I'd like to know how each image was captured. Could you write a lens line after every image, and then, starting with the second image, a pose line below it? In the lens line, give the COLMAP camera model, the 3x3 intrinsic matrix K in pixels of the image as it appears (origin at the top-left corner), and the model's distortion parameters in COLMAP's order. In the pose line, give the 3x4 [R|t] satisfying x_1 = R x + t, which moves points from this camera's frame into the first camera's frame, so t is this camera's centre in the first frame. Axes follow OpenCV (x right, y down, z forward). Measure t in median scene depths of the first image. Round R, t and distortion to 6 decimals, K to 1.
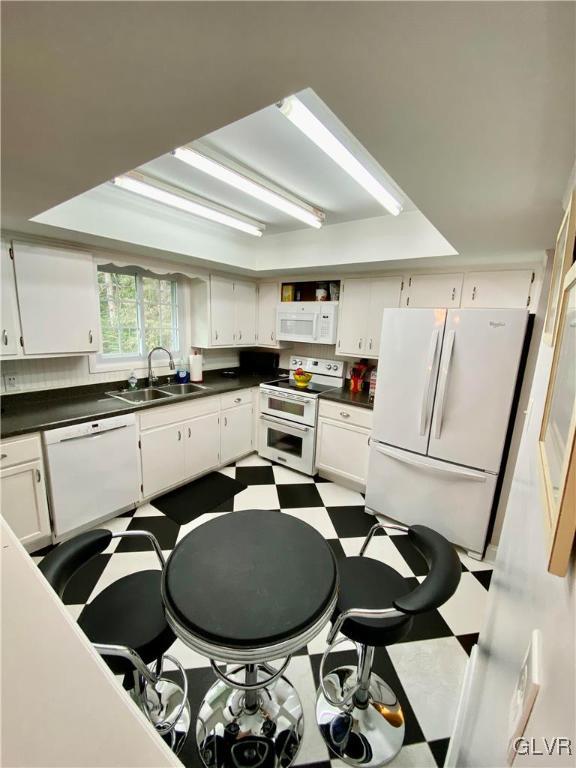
lens RADIAL K [[309.3, 0, 288.0], [0, 309.3, 384.0], [0, 0, 1]] dist [0.011610, -0.016537]
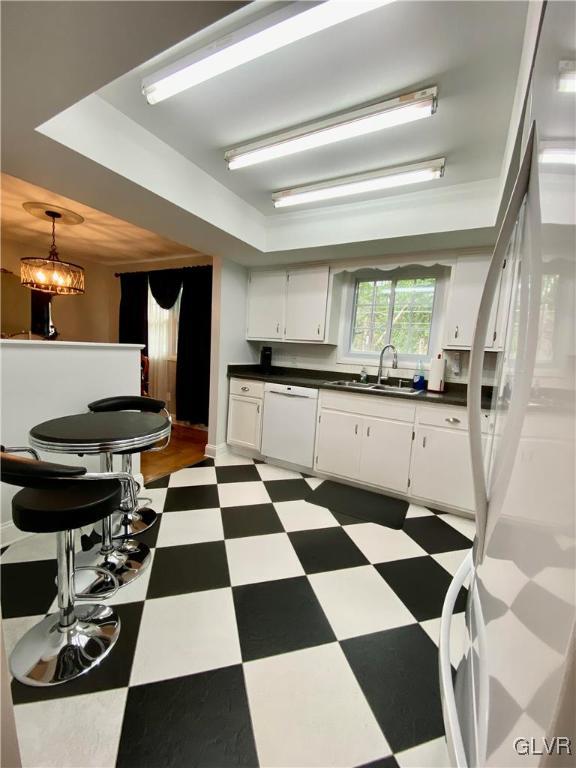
lens RADIAL K [[309.3, 0, 288.0], [0, 309.3, 384.0], [0, 0, 1]] dist [0.011610, -0.016537]
pose [[0.133648, 0.070225, -0.988538, 0.556563], [-0.258260, 0.965488, 0.033671, 0.053721], [0.956786, 0.250800, 0.147172, 0.609715]]
